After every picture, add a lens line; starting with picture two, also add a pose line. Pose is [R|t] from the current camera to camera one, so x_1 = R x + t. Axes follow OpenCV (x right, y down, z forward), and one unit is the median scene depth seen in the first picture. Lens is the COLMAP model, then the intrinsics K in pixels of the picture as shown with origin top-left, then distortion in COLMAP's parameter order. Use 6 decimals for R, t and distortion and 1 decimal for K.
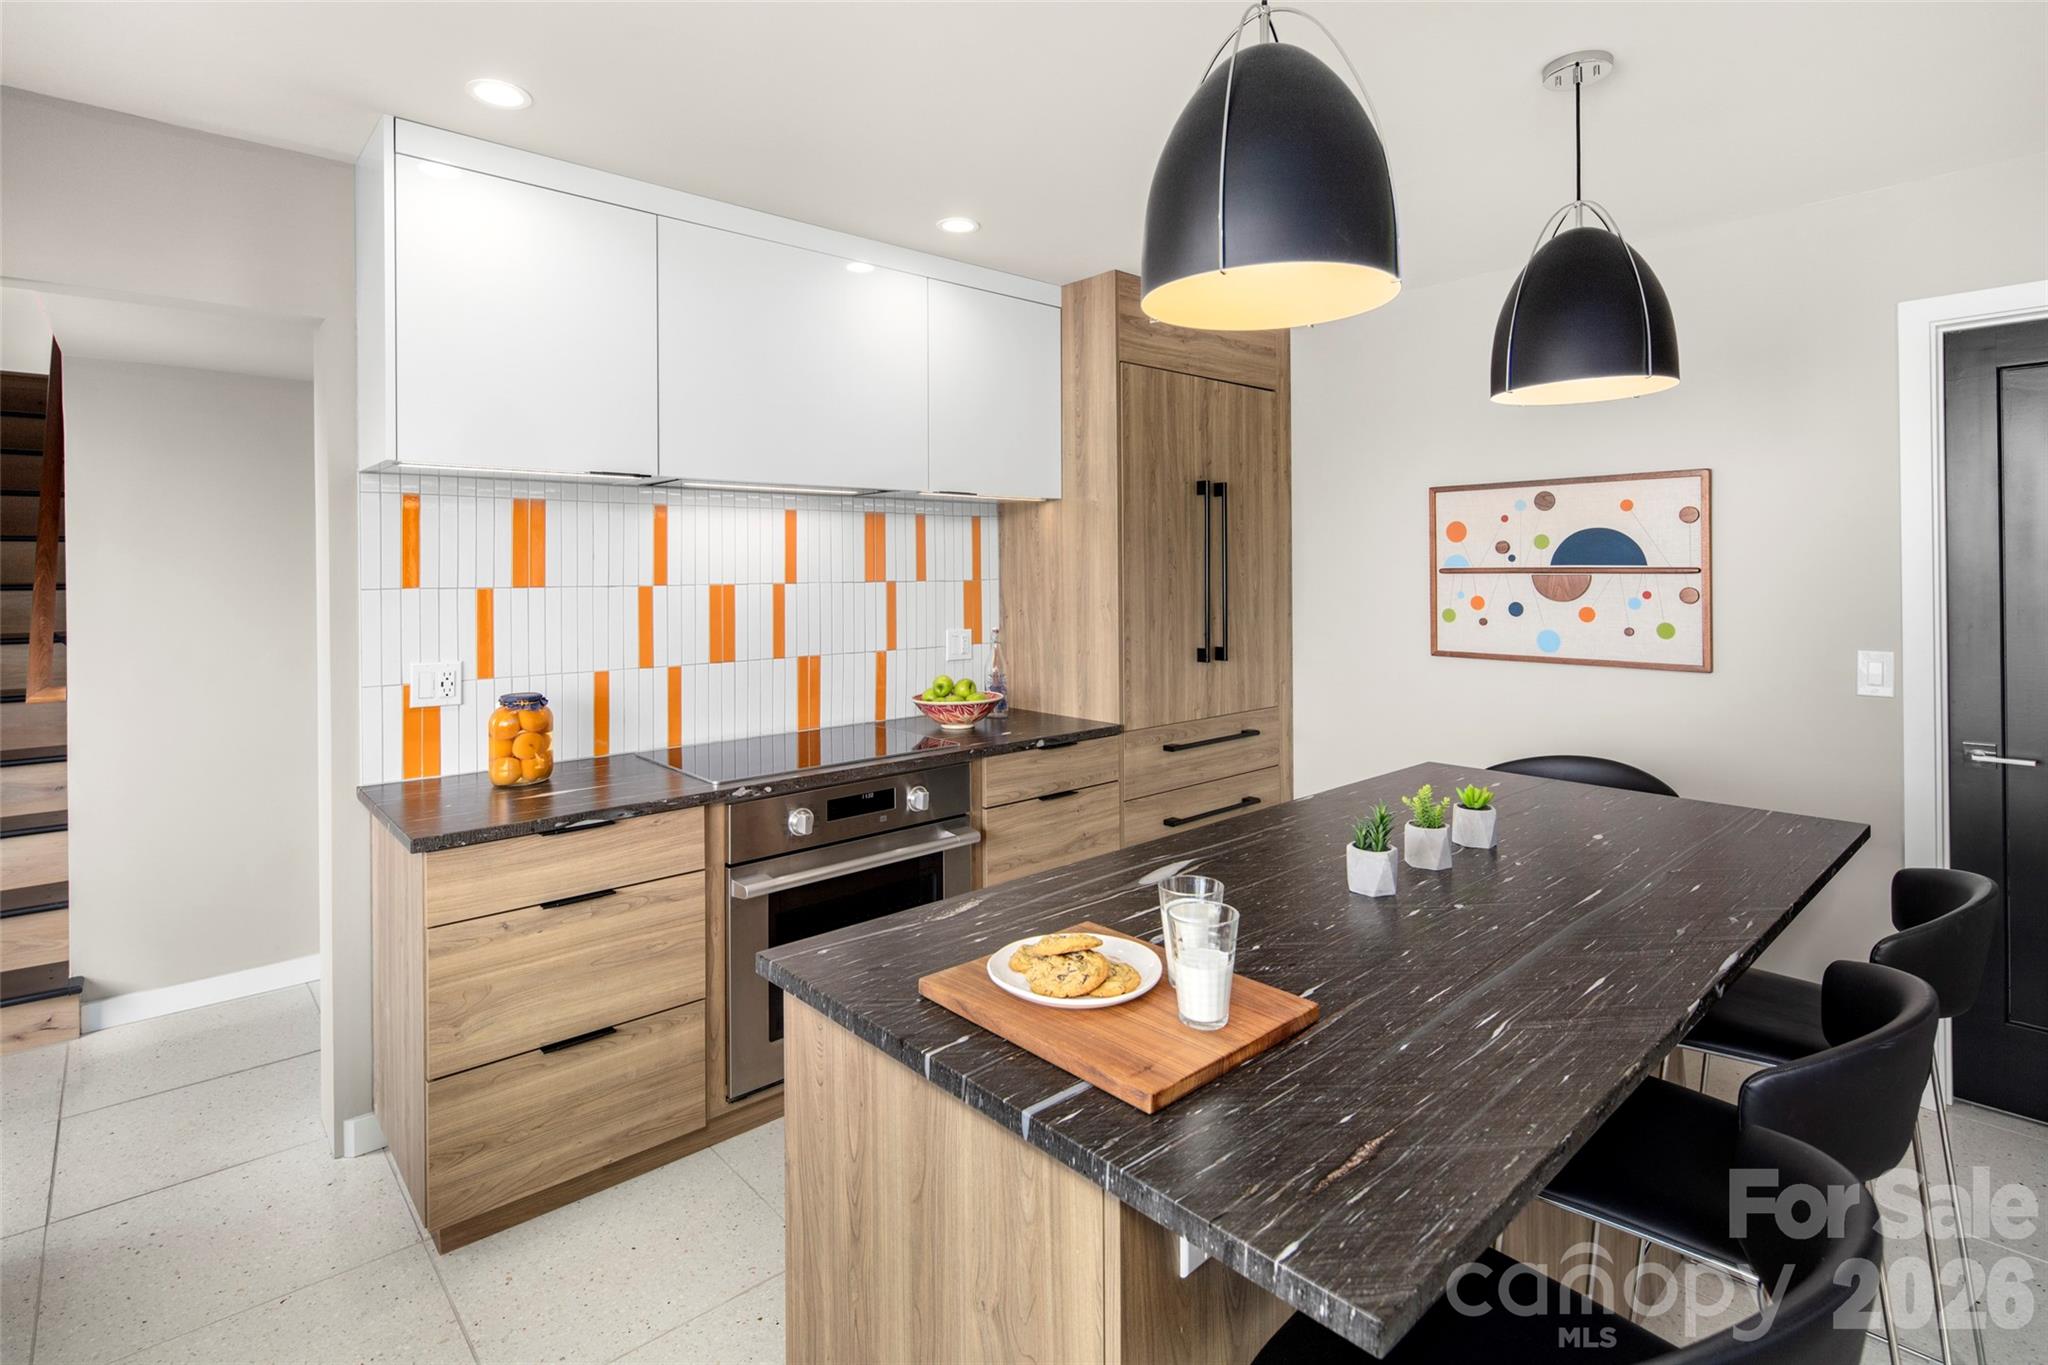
lens RADIAL K [[993.0, 0, 1041.5], [0, 993.0, 567.8], [0, 0, 1]] dist [0.002300, 0.000196]
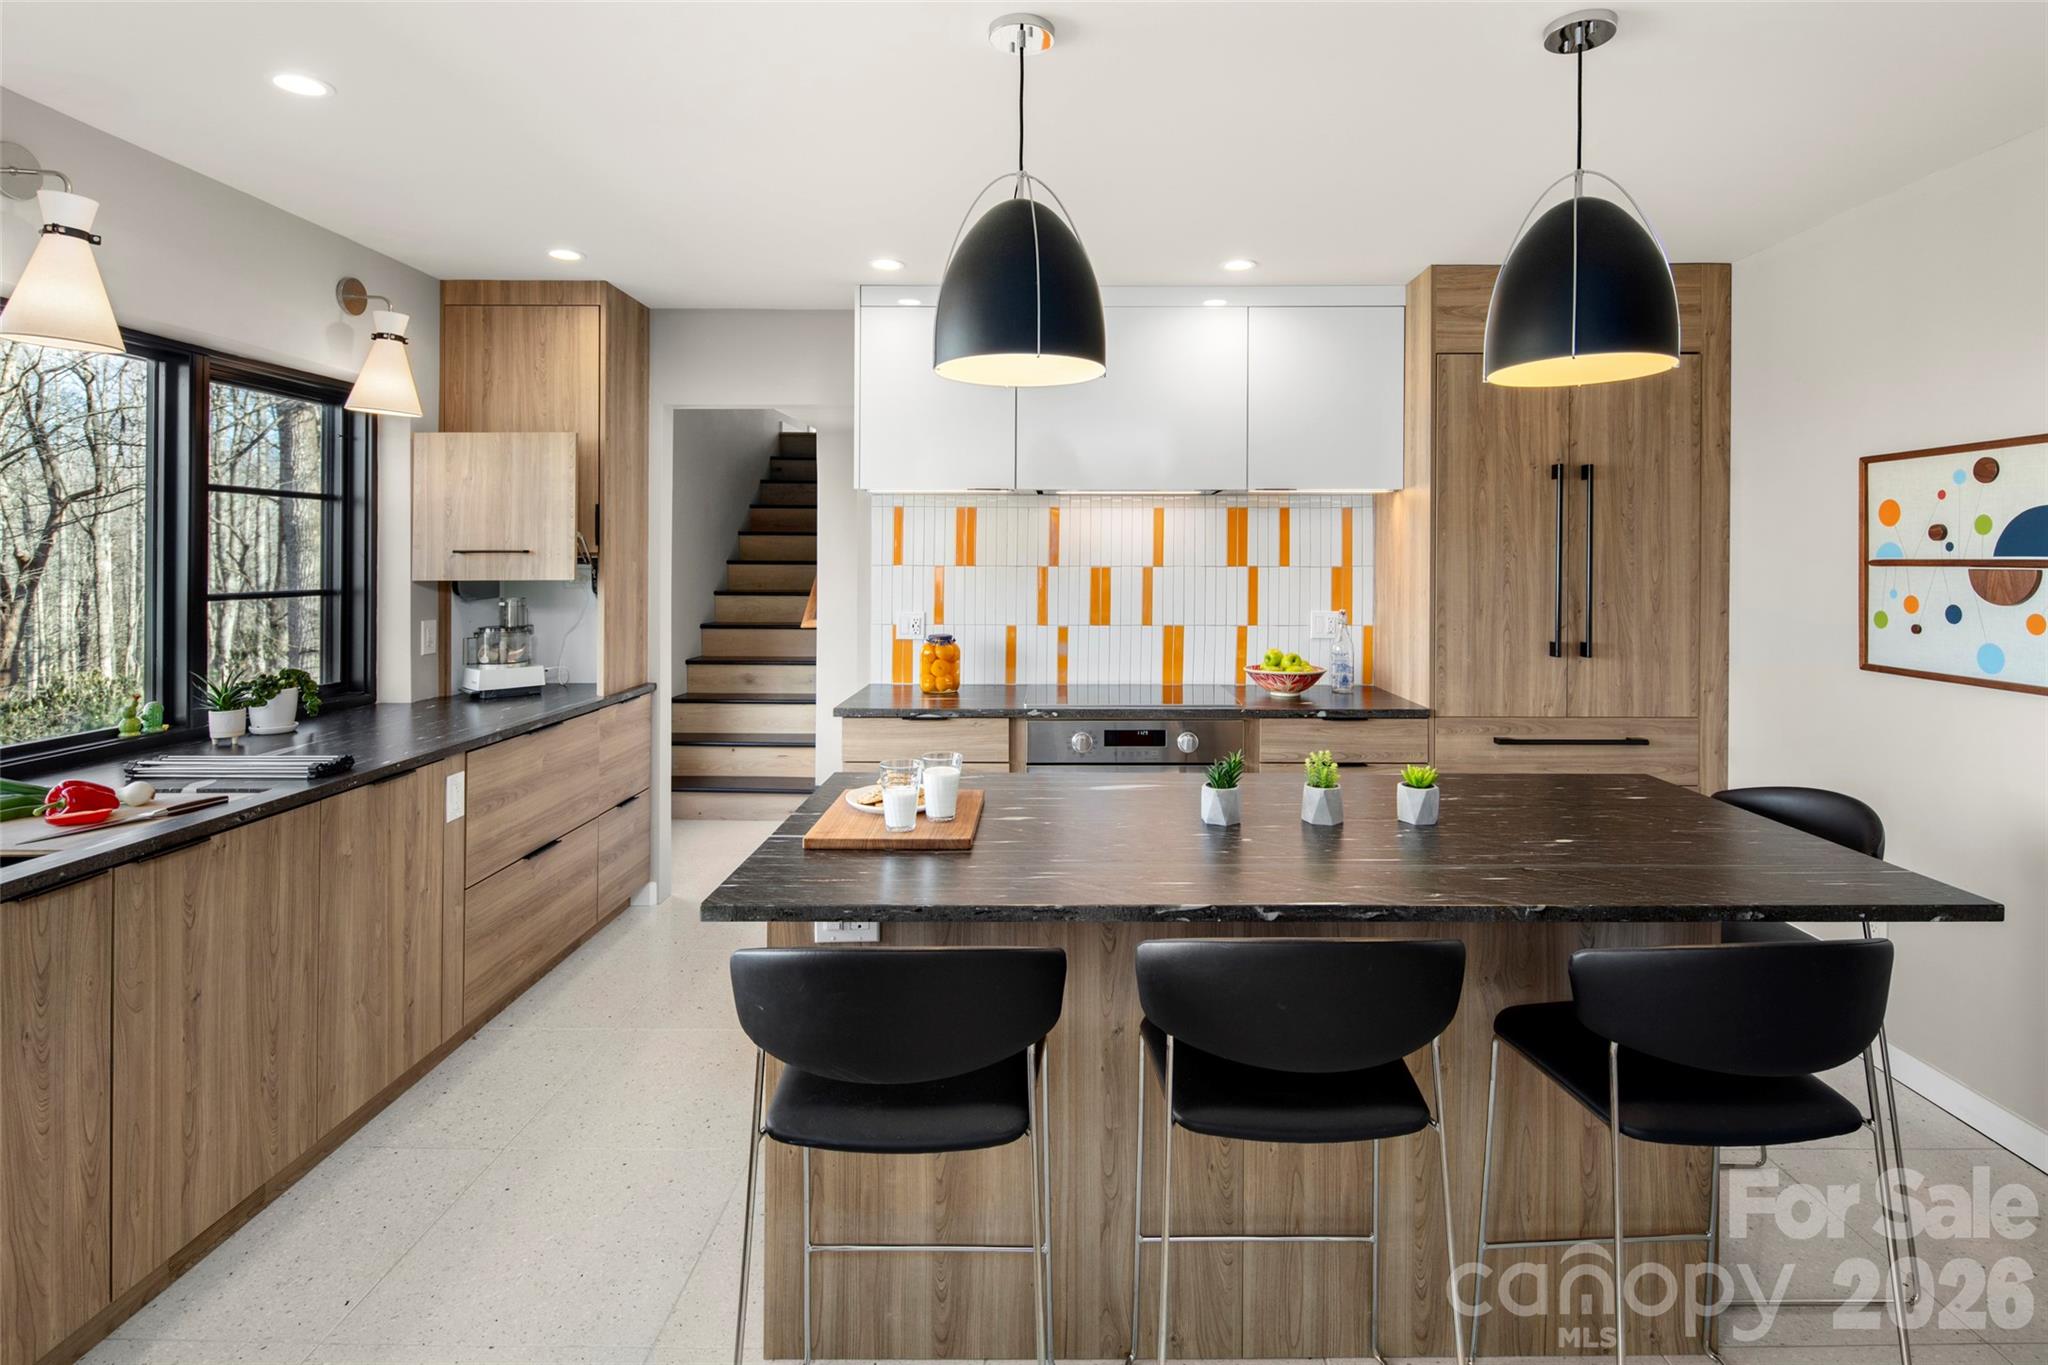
lens RADIAL K [[1001.2, 0, 1069.0], [0, 1001.2, 557.6], [0, 0, 1]] dist [-0.002712, -0.000941]
pose [[0.742787, 0.007832, -0.669482, 0.502353], [-0.005436, 0.999969, 0.005666, -0.002151], [0.669505, -0.000570, 0.742807, -0.016239]]
